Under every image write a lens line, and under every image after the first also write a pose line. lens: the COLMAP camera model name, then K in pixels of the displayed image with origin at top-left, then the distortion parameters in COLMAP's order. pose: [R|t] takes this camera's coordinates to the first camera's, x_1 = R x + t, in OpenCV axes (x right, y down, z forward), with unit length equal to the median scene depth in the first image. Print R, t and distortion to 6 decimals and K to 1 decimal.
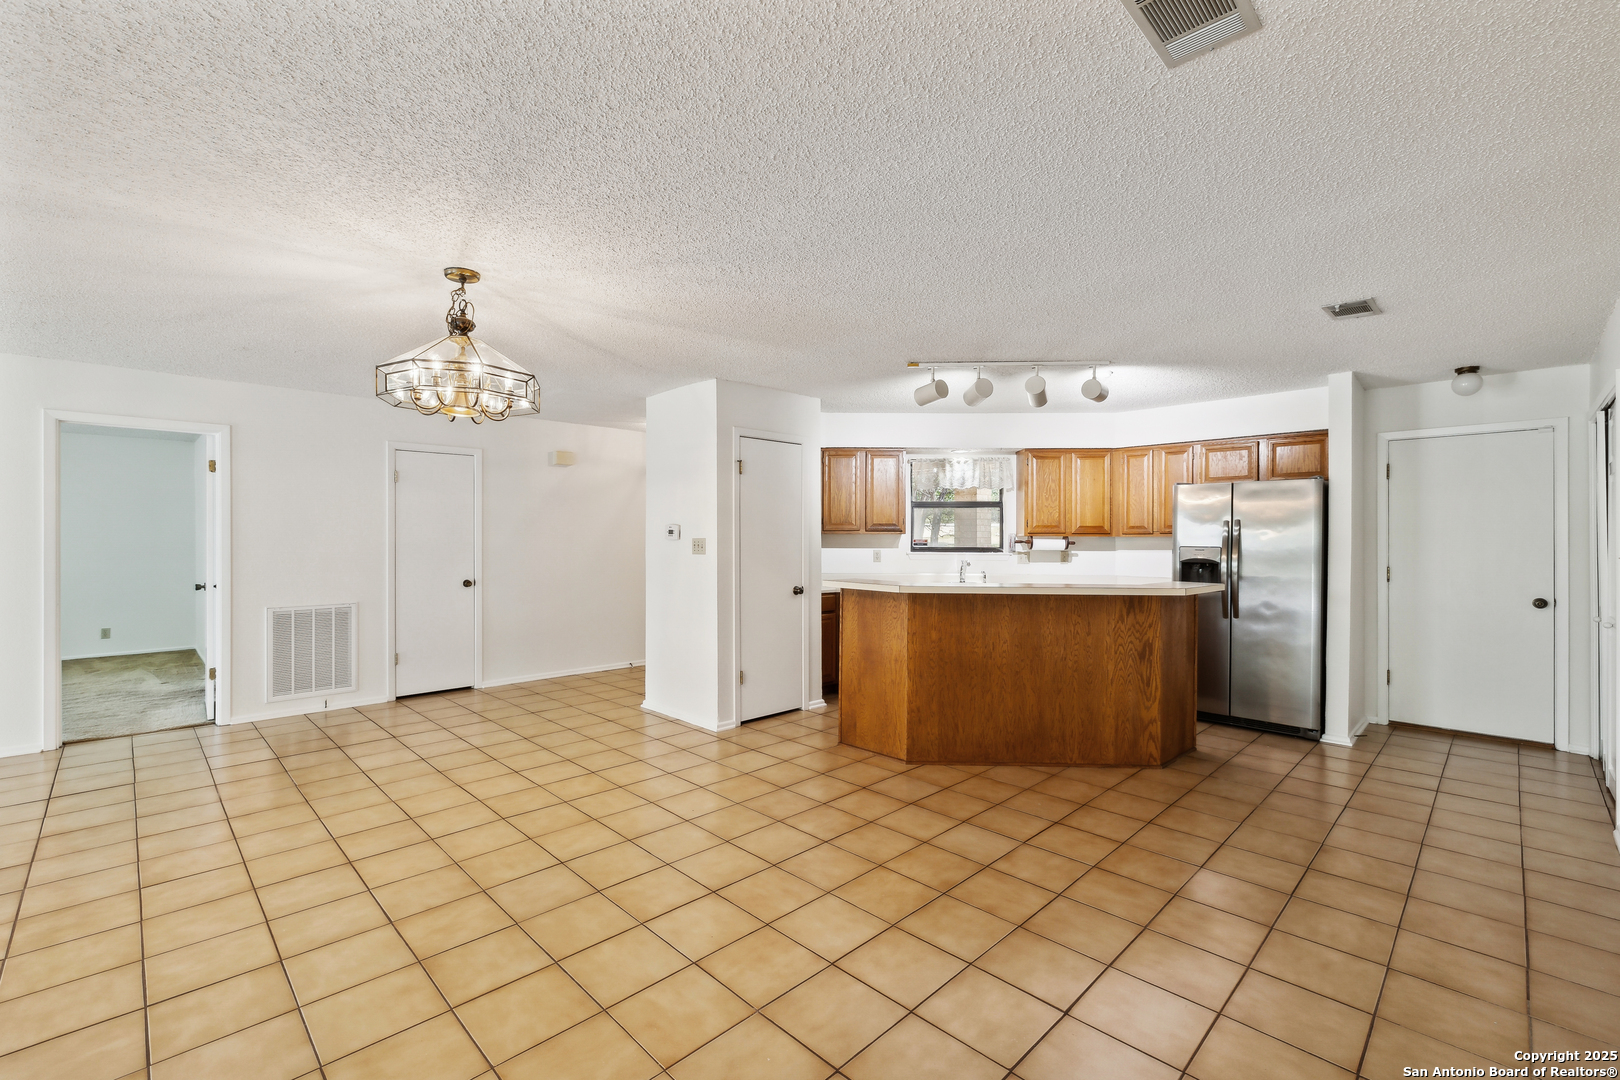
lens RADIAL K [[703.2, 0, 805.3], [0, 703.2, 539.5], [0, 0, 1]] dist [0.000756, -0.000009]
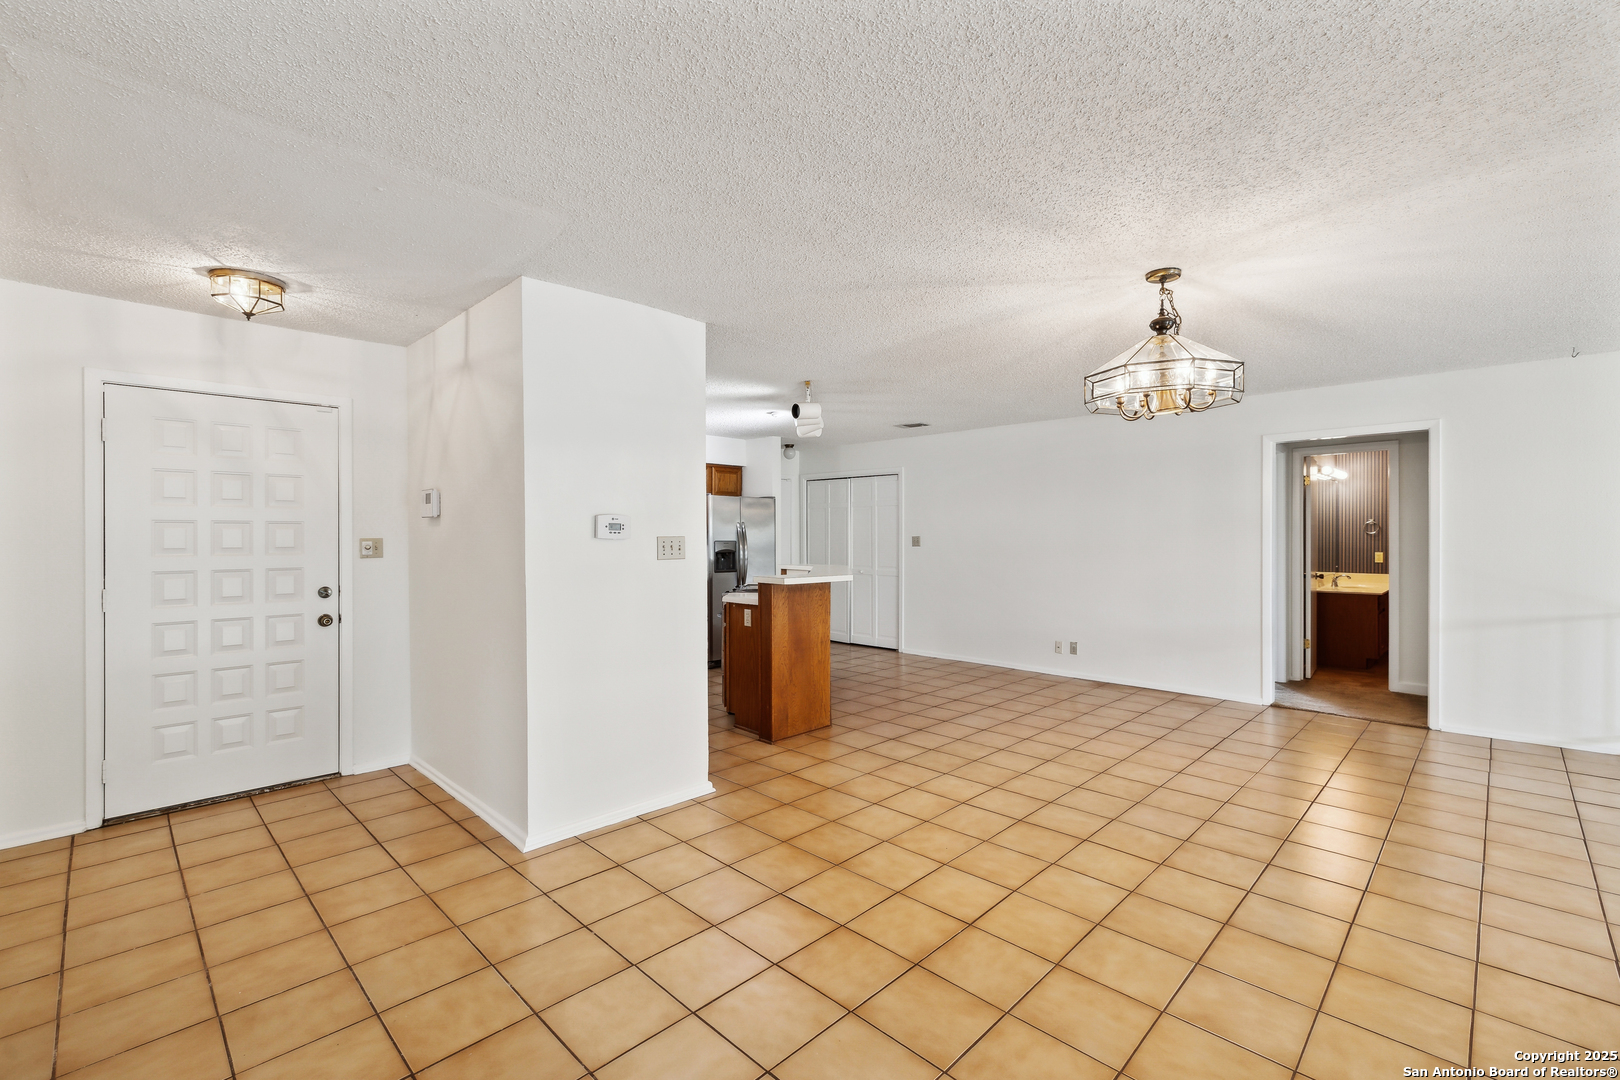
lens RADIAL K [[701.5, 0, 810.0], [0, 701.5, 540.0], [0, 0, 1]] dist [-0.000563, -0.000041]
pose [[-0.021281, -0.008744, 0.999735, -1.251294], [0.004253, 0.999952, 0.008837, -0.006313], [-0.999764, 0.004440, -0.021243, 1.288013]]
